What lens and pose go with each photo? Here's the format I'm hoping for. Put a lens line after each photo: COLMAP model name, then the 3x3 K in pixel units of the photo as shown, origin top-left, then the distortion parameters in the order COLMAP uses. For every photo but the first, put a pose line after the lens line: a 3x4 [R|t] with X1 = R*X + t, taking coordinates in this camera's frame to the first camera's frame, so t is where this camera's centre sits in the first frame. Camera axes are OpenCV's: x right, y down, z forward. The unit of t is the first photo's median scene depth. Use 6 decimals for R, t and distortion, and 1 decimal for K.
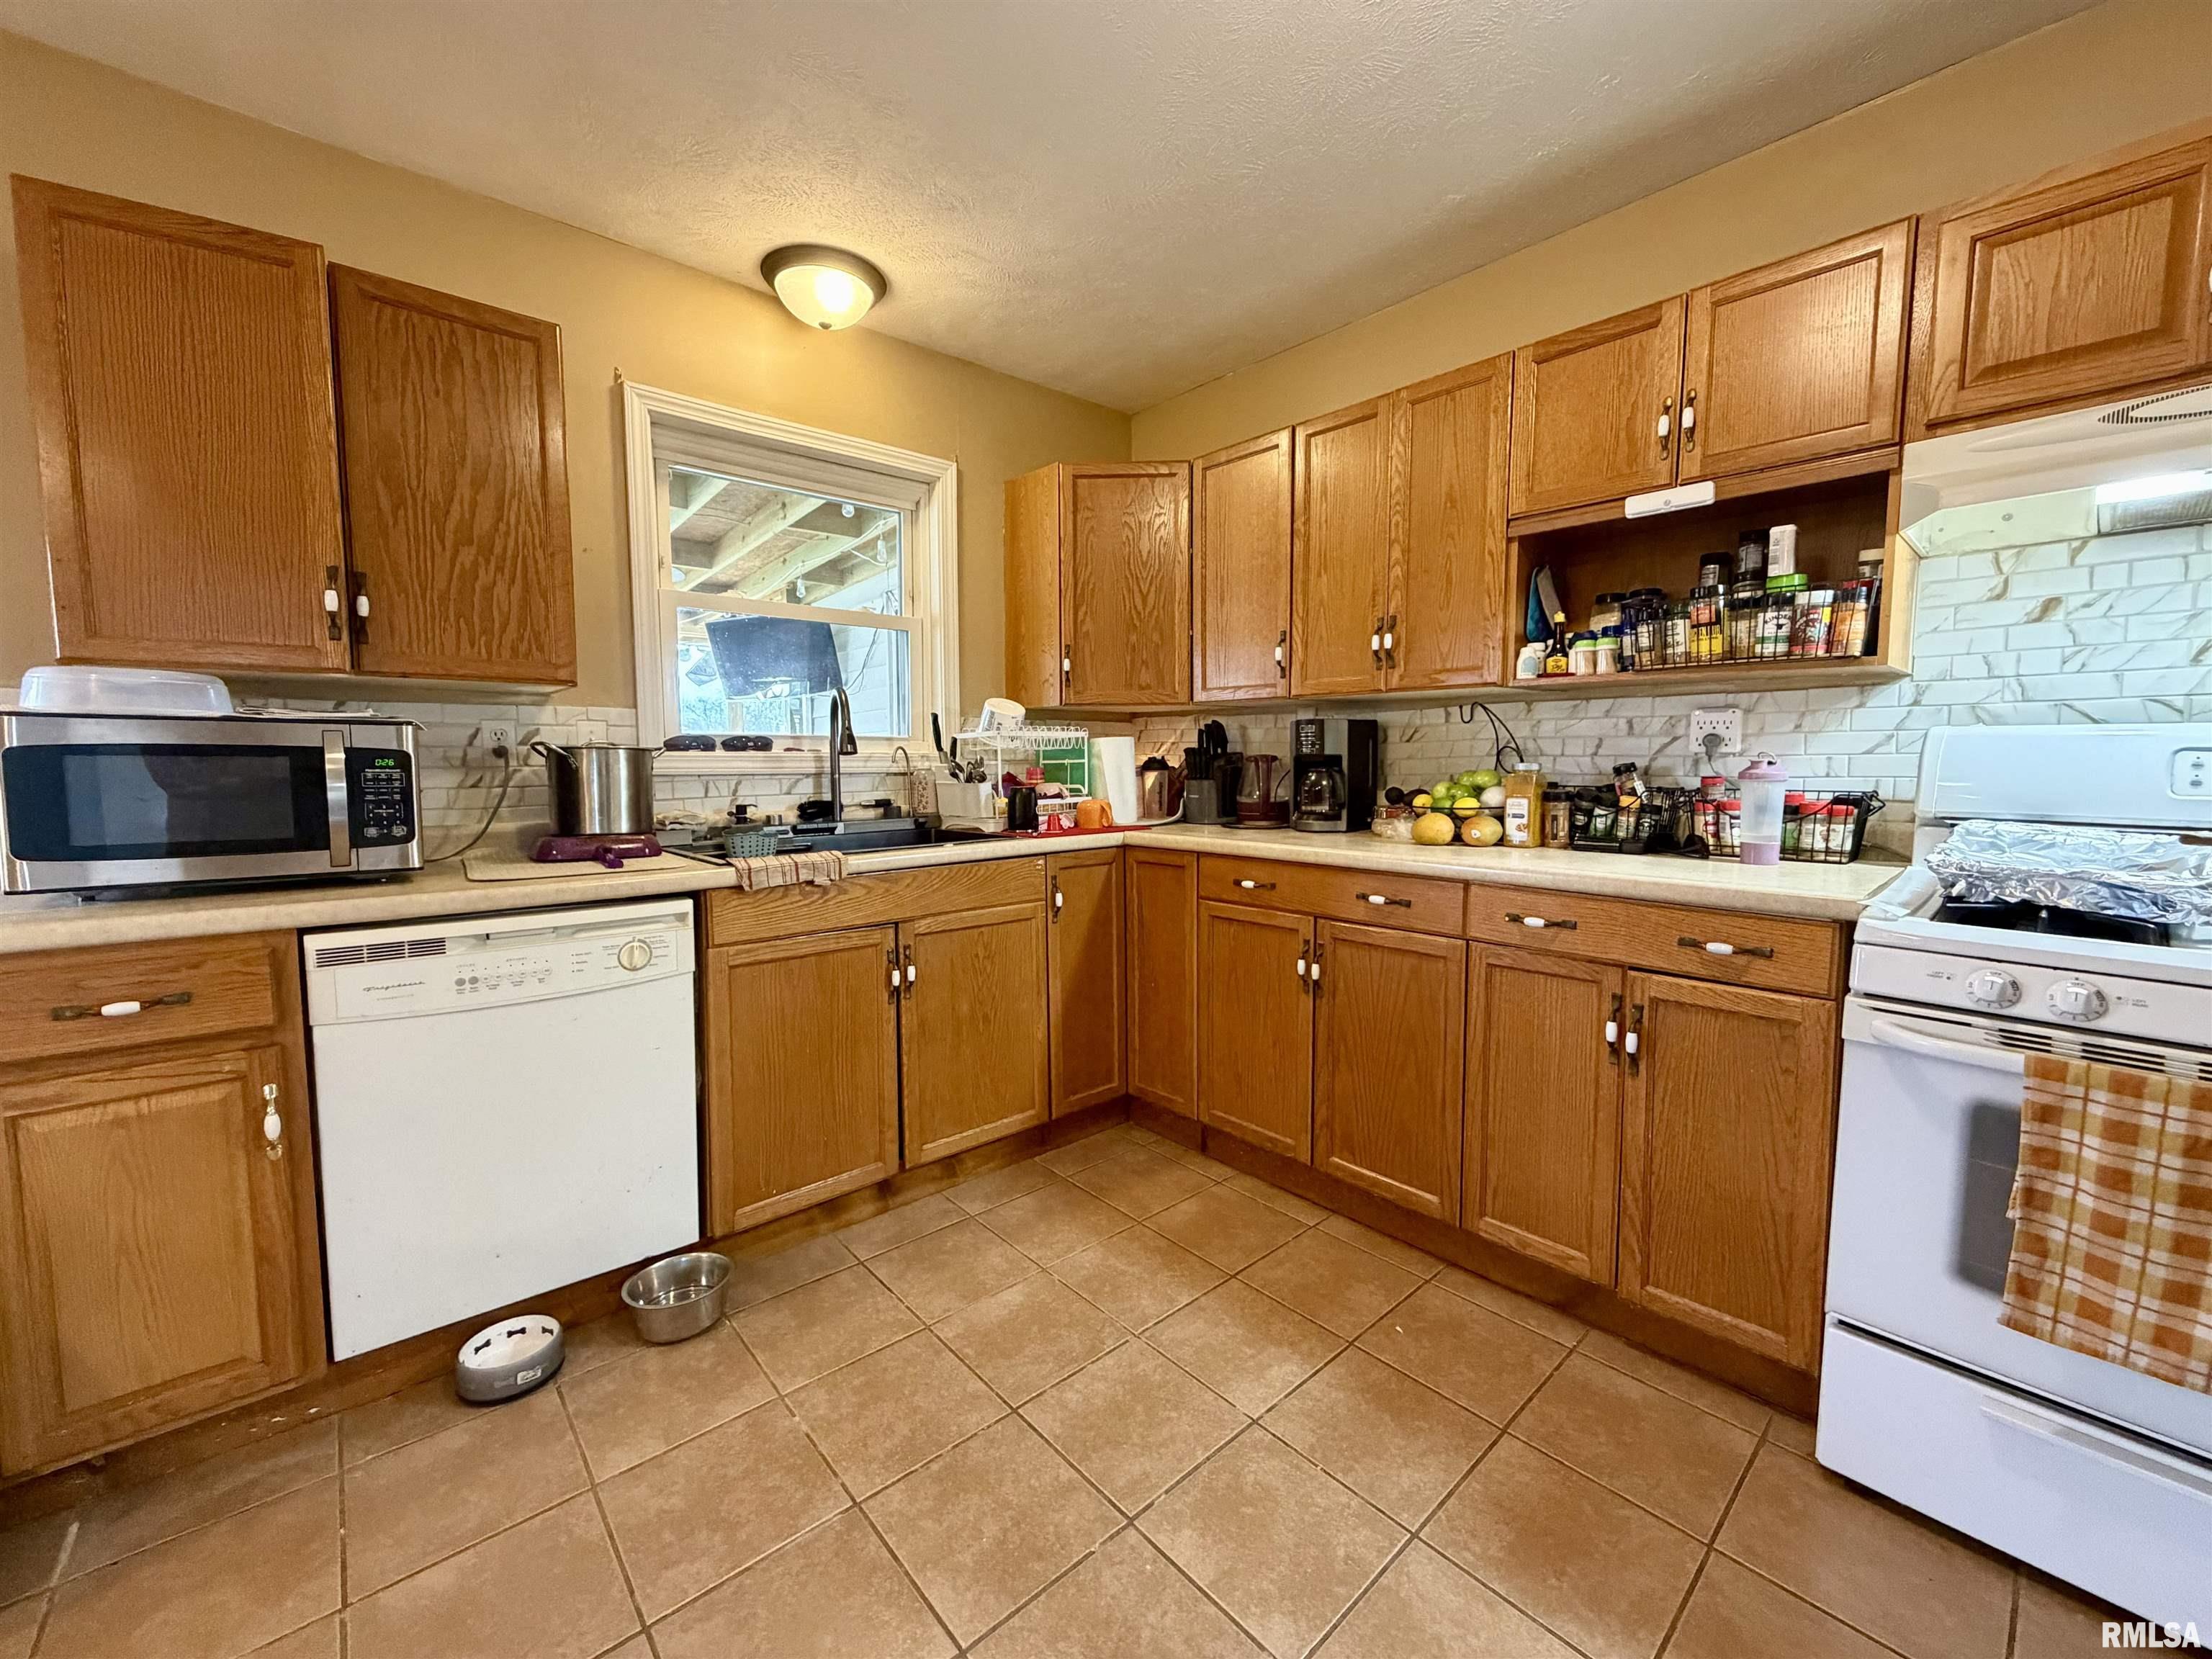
lens RADIAL K [[880.4, 0, 1103.9], [0, 880.4, 829.4], [0, 0, 1]] dist [-0.000508, -0.000303]
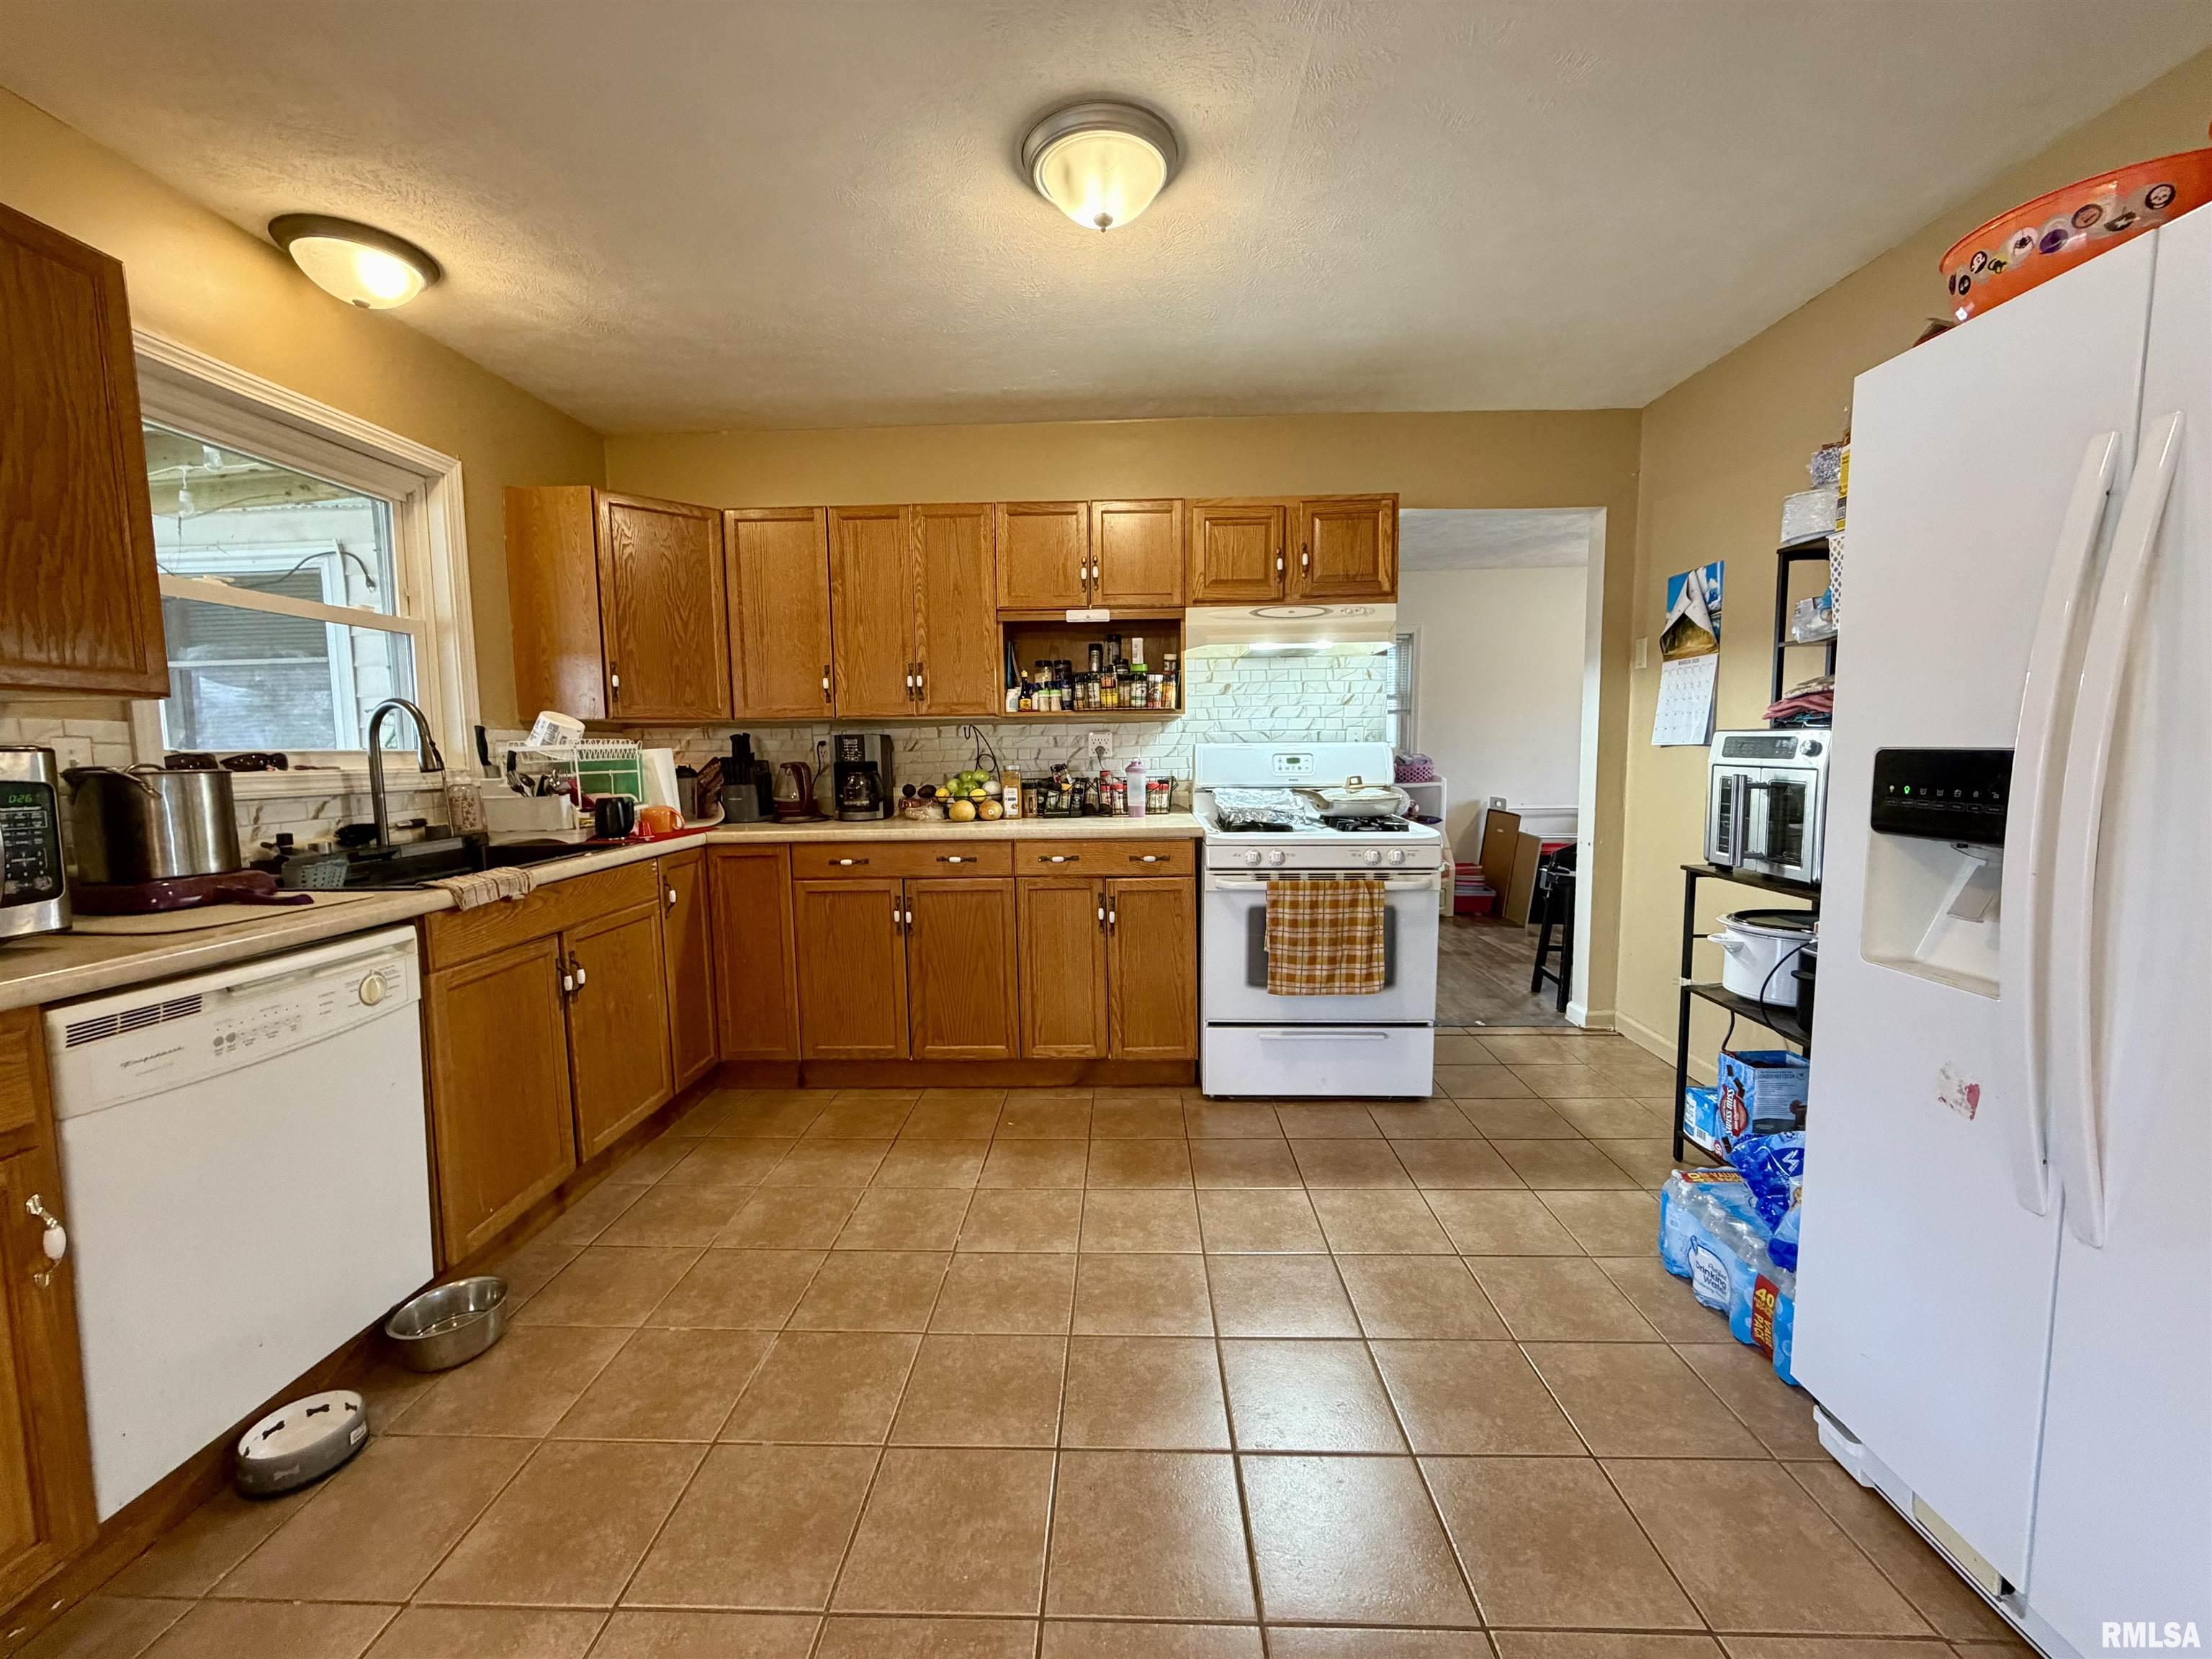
lens RADIAL K [[880.4, 0, 1107.5], [0, 880.4, 827.4], [0, 0, 1]] dist [-0.000508, -0.000303]
pose [[0.681962, -0.073794, 0.727656, -0.623127], [0.073399, 0.996780, 0.032297, -0.003464], [-0.727696, 0.031383, 0.685182, -0.219013]]
